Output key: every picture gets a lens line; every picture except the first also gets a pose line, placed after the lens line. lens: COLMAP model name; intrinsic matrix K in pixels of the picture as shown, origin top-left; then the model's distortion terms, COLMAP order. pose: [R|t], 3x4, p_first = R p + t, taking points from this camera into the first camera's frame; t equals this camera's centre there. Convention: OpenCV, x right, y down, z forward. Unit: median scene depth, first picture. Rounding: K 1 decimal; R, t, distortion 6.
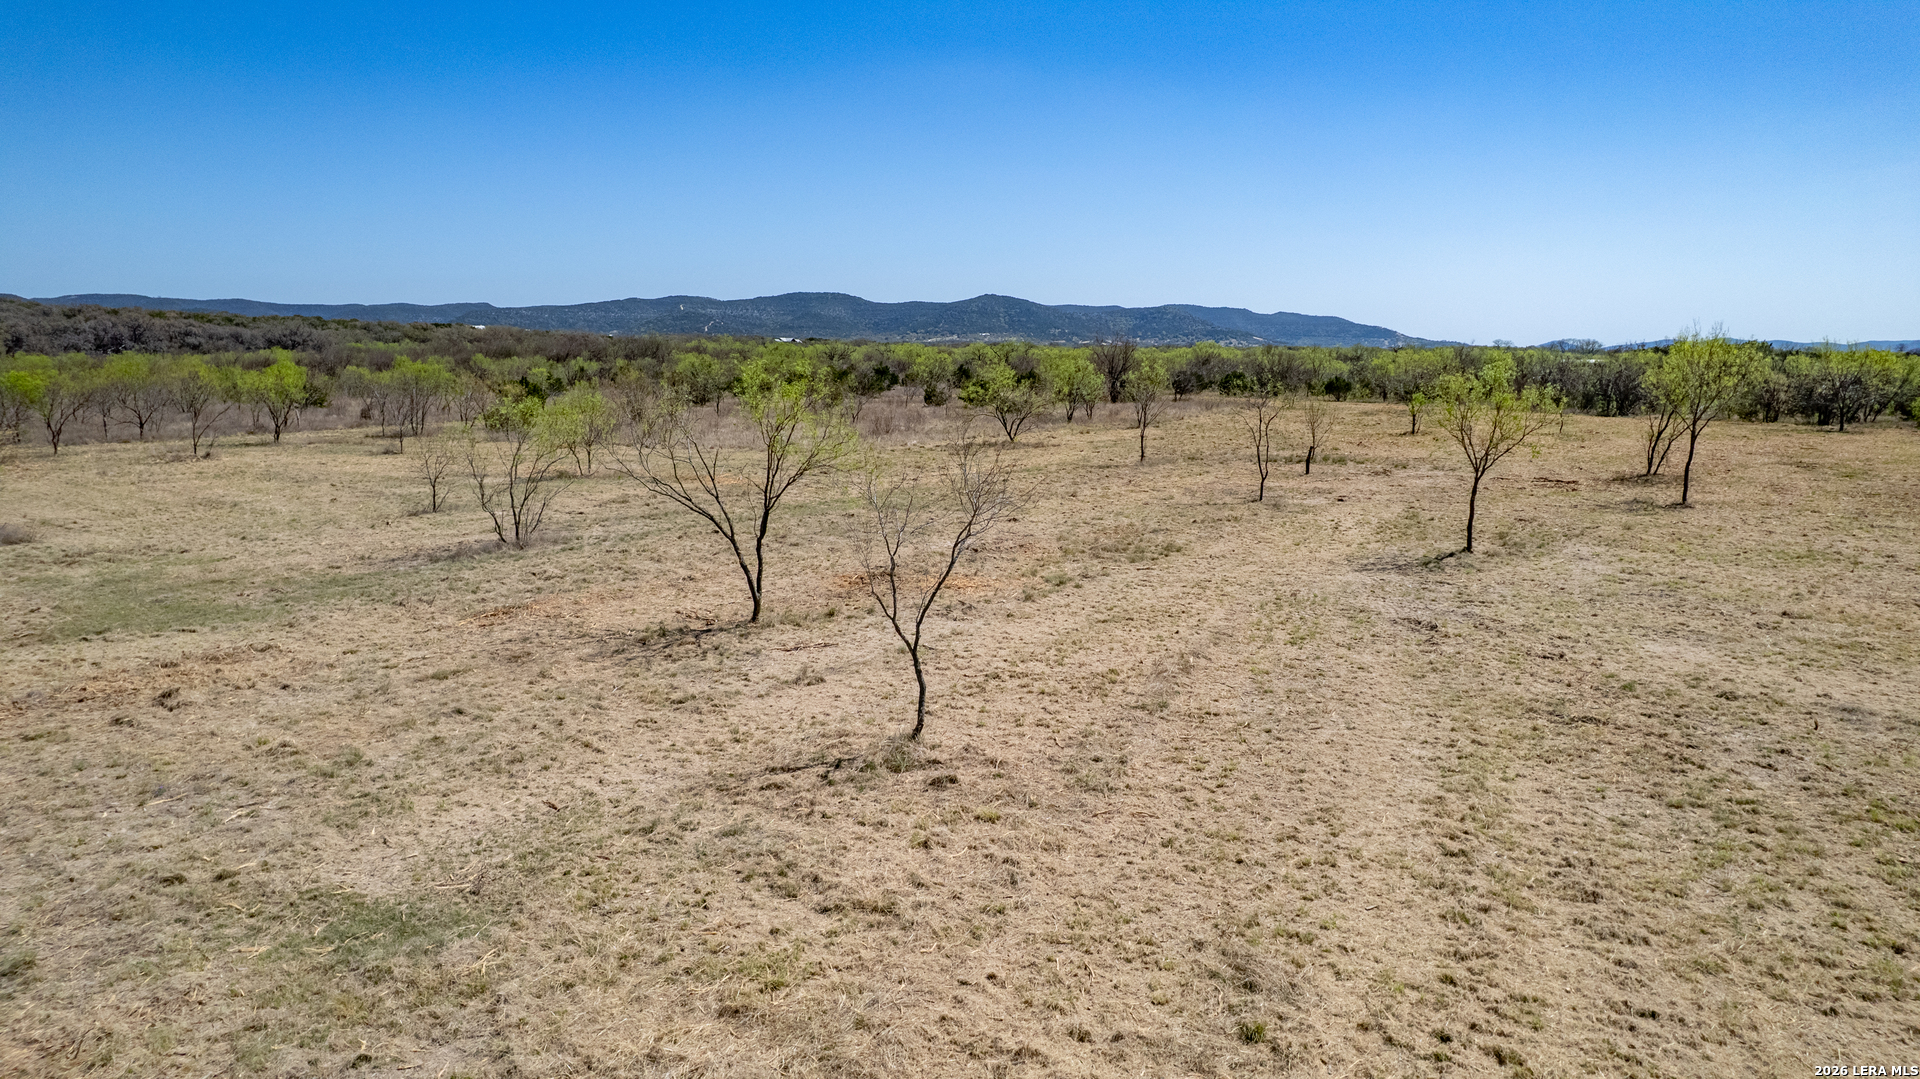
lens RADIAL K [[1223.3, 0, 956.7], [0, 1223.3, 573.4], [0, 0, 1]] dist [-0.088930, 0.080463]
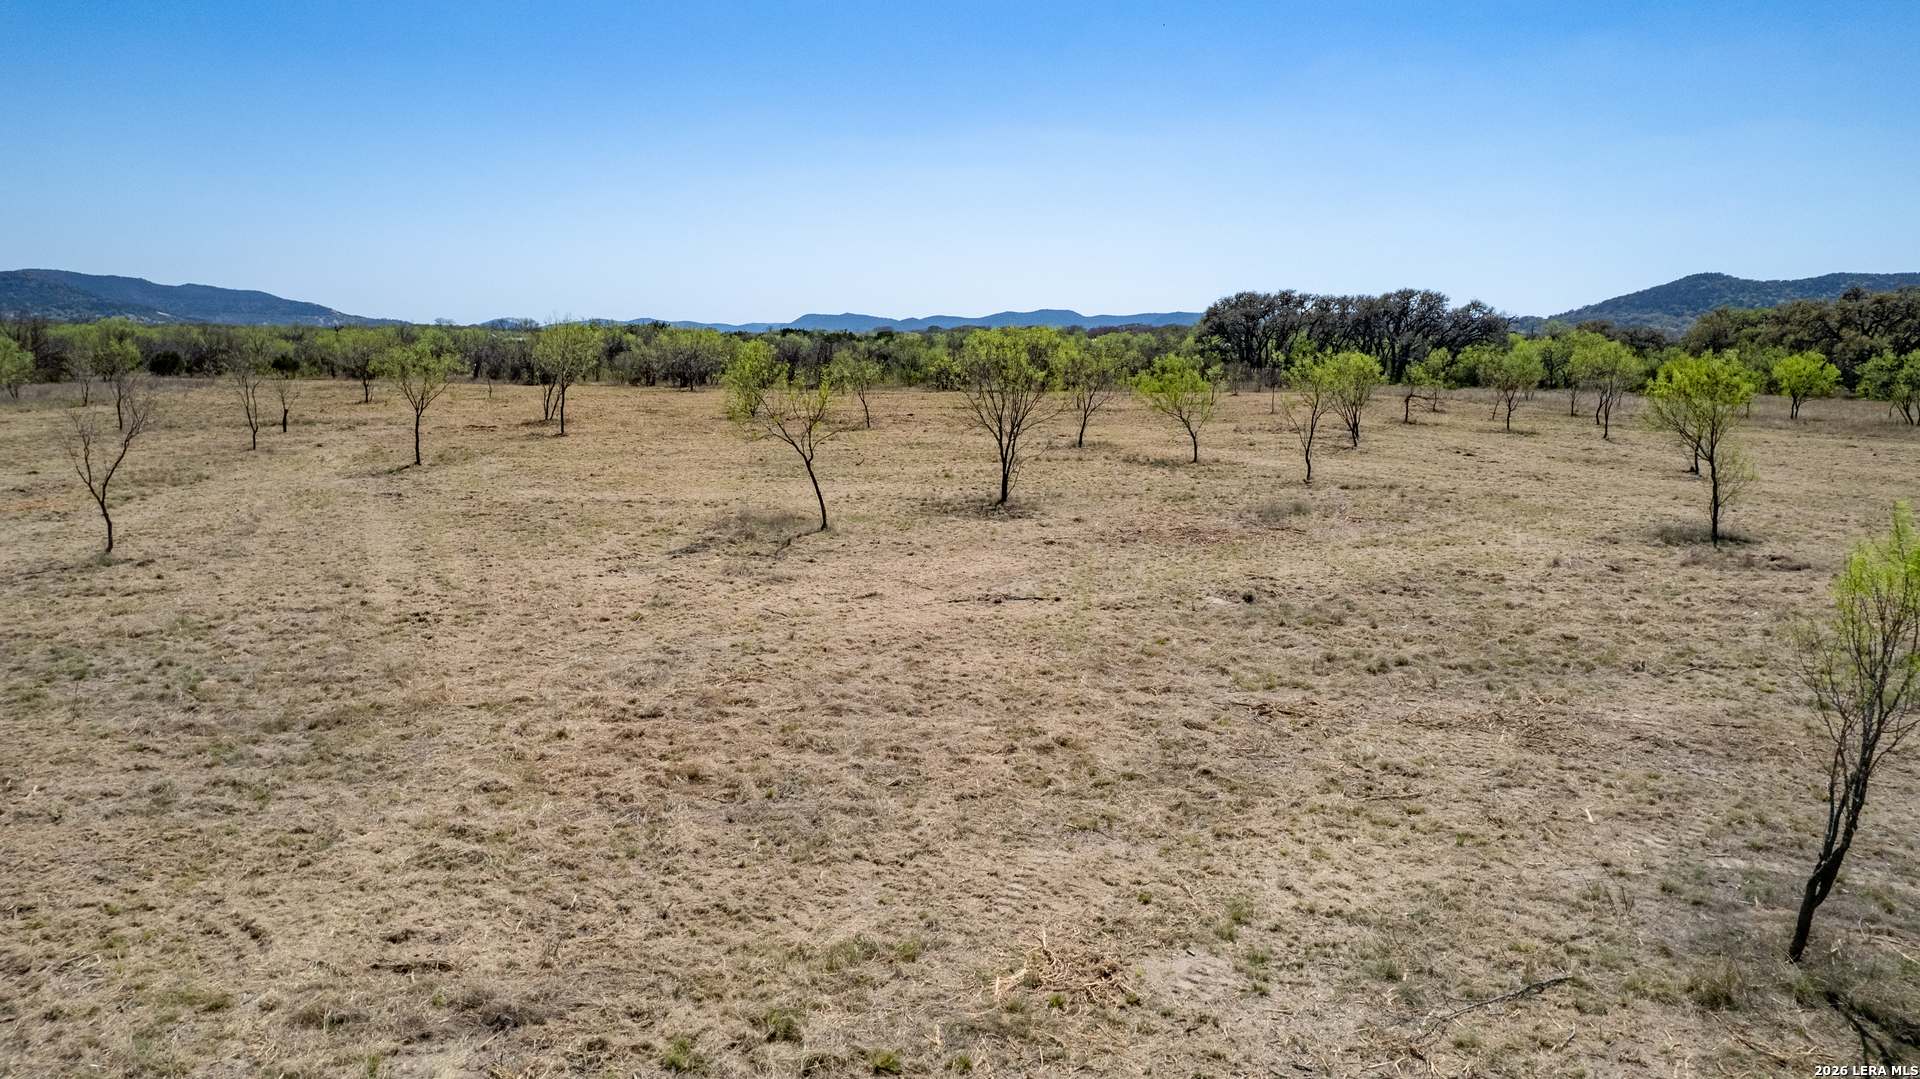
lens RADIAL K [[1223.3, 0, 956.7], [0, 1223.3, 573.4], [0, 0, 1]] dist [-0.088930, 0.080463]
pose [[0.686196, -0.127642, 0.716130, -0.127741], [0.115302, 0.991124, 0.066174, 0.056538], [-0.718220, 0.037162, 0.694823, -0.318168]]
